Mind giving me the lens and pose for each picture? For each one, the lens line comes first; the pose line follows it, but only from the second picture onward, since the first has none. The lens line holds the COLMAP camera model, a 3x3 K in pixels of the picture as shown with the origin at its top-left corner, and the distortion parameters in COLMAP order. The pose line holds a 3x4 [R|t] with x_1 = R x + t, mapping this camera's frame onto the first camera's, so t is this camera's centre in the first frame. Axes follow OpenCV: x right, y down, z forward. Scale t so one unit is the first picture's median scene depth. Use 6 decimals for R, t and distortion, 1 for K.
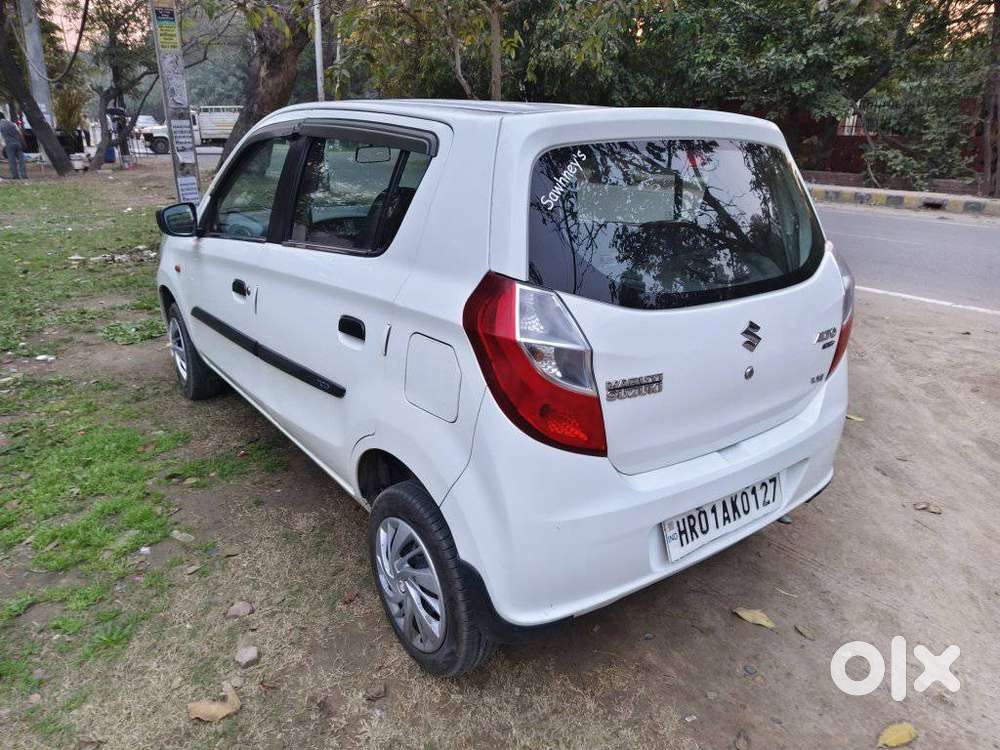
lens RADIAL K [[696.9, 0, 496.3], [0, 696.9, 381.3], [0, 0, 1]] dist [0.020093, -0.009172]
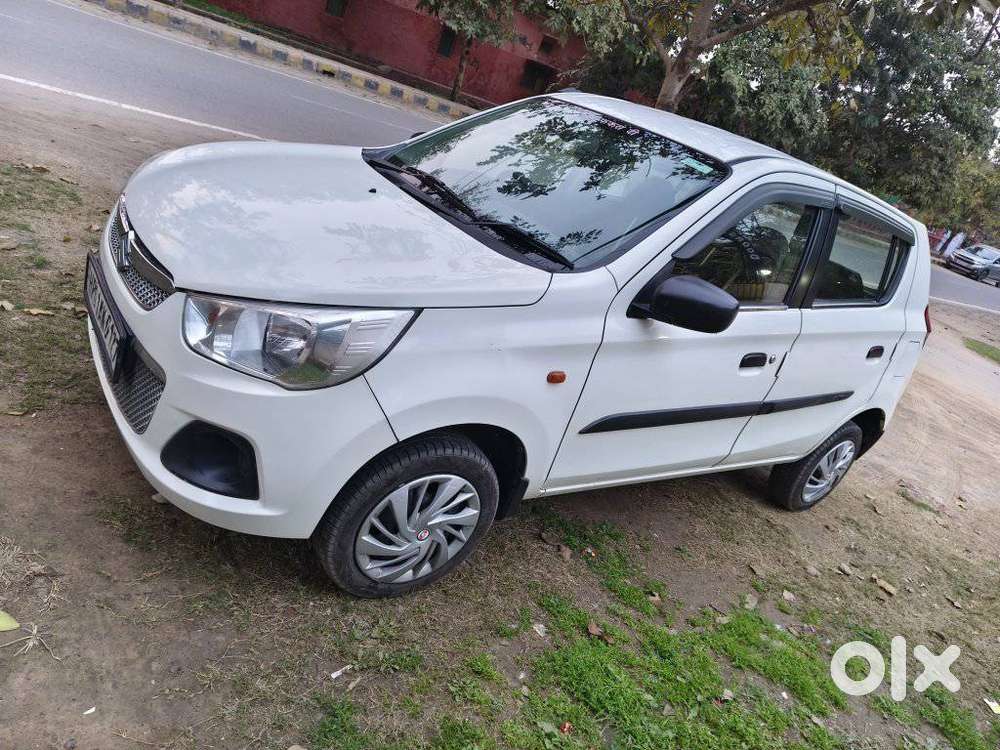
lens RADIAL K [[695.8, 0, 493.6], [0, 695.8, 384.8], [0, 0, 1]] dist [0.013828, -0.000861]
pose [[0.036689, -0.422511, 0.905615, -1.304849], [0.017505, 0.906358, 0.422148, -0.531110], [-0.999173, 0.000365, 0.040649, 1.379602]]
